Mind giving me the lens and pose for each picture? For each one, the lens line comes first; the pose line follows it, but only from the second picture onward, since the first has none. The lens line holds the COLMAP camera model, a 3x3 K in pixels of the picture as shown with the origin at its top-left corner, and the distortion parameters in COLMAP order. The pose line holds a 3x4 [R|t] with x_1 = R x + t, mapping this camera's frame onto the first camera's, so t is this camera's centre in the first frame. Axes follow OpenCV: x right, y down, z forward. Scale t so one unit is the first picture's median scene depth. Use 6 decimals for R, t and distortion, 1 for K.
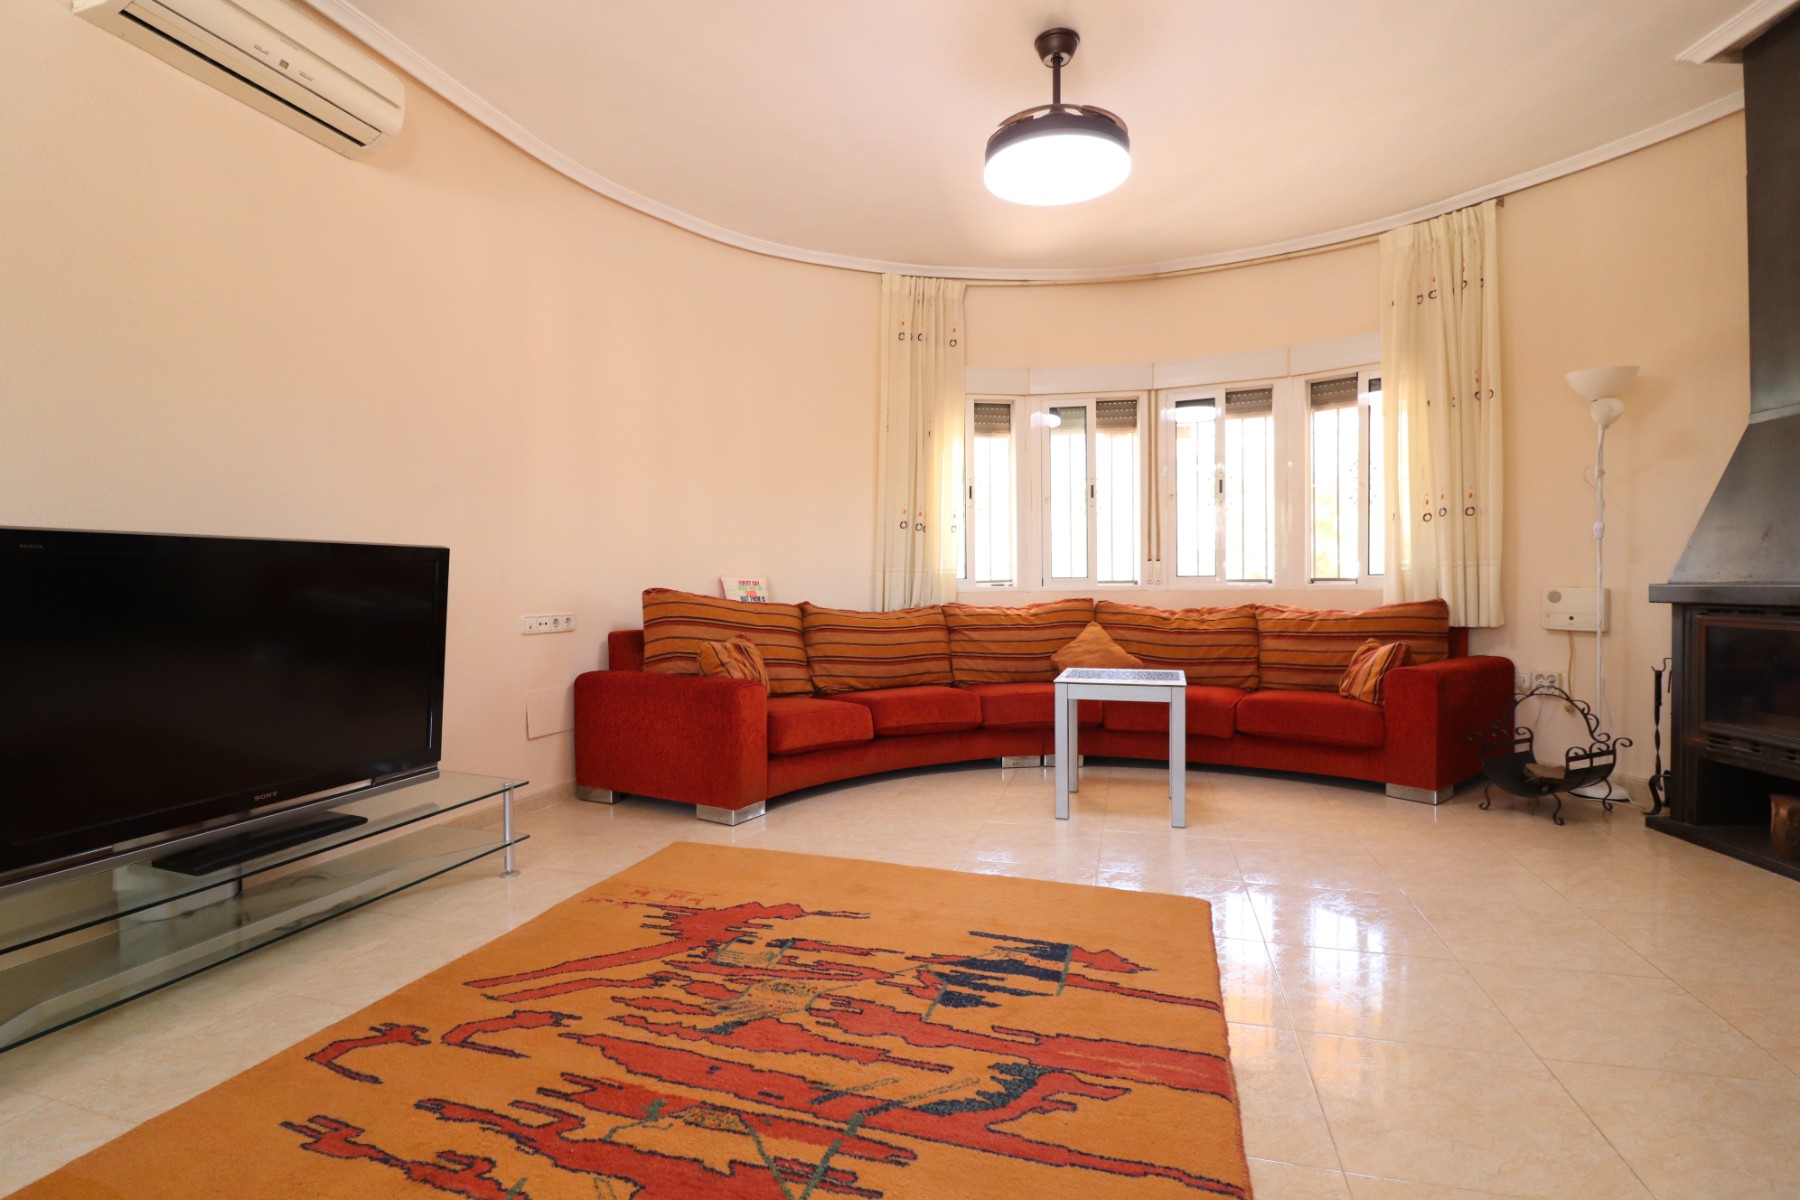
lens RADIAL K [[840.1, 0, 900.0], [0, 840.1, 600.0], [0, 0, 1]] dist [-0.002894, -0.013174]
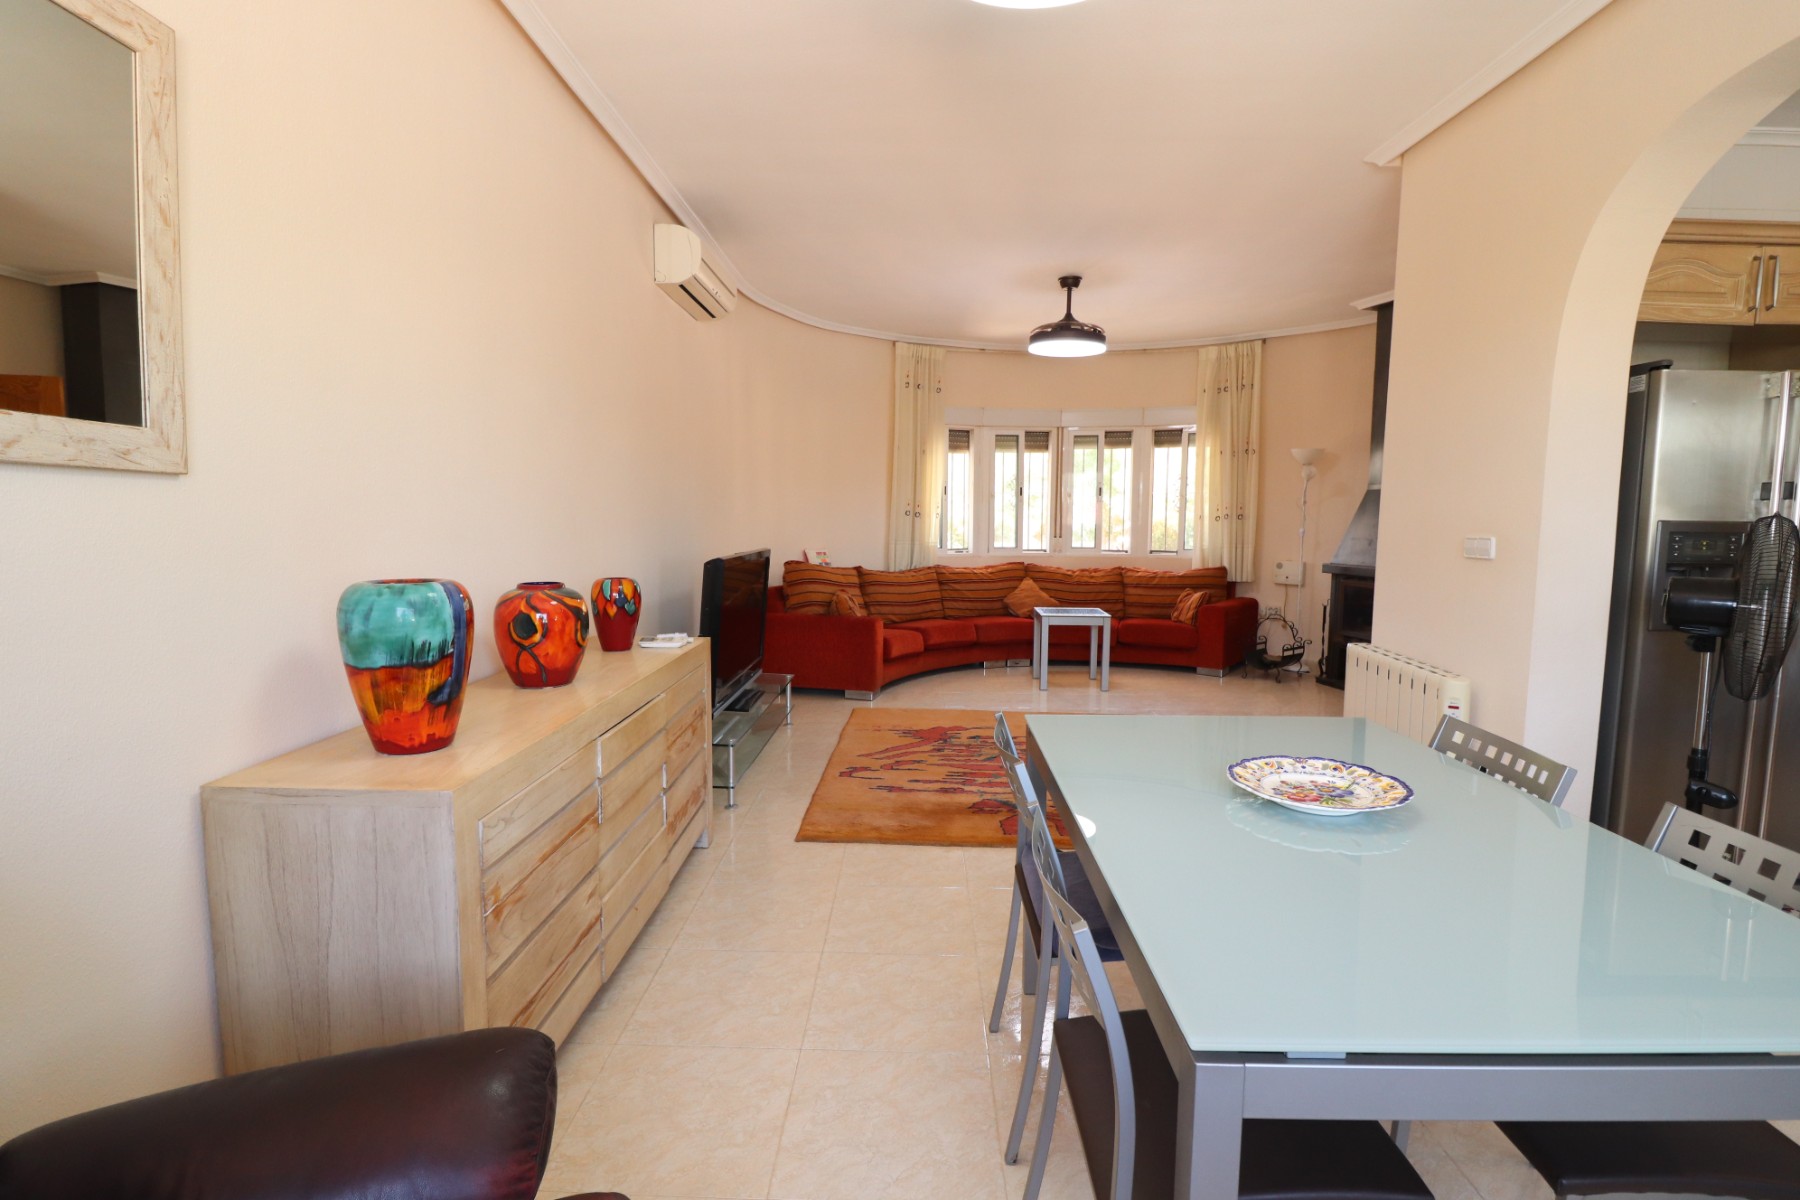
lens RADIAL K [[840.1, 0, 900.0], [0, 840.1, 600.0], [0, 0, 1]] dist [-0.002894, -0.013174]
pose [[0.968274, -0.010631, 0.249663, -0.463668], [-0.009535, 0.996795, 0.079427, -0.063892], [-0.249708, -0.079287, 0.965070, -0.552787]]
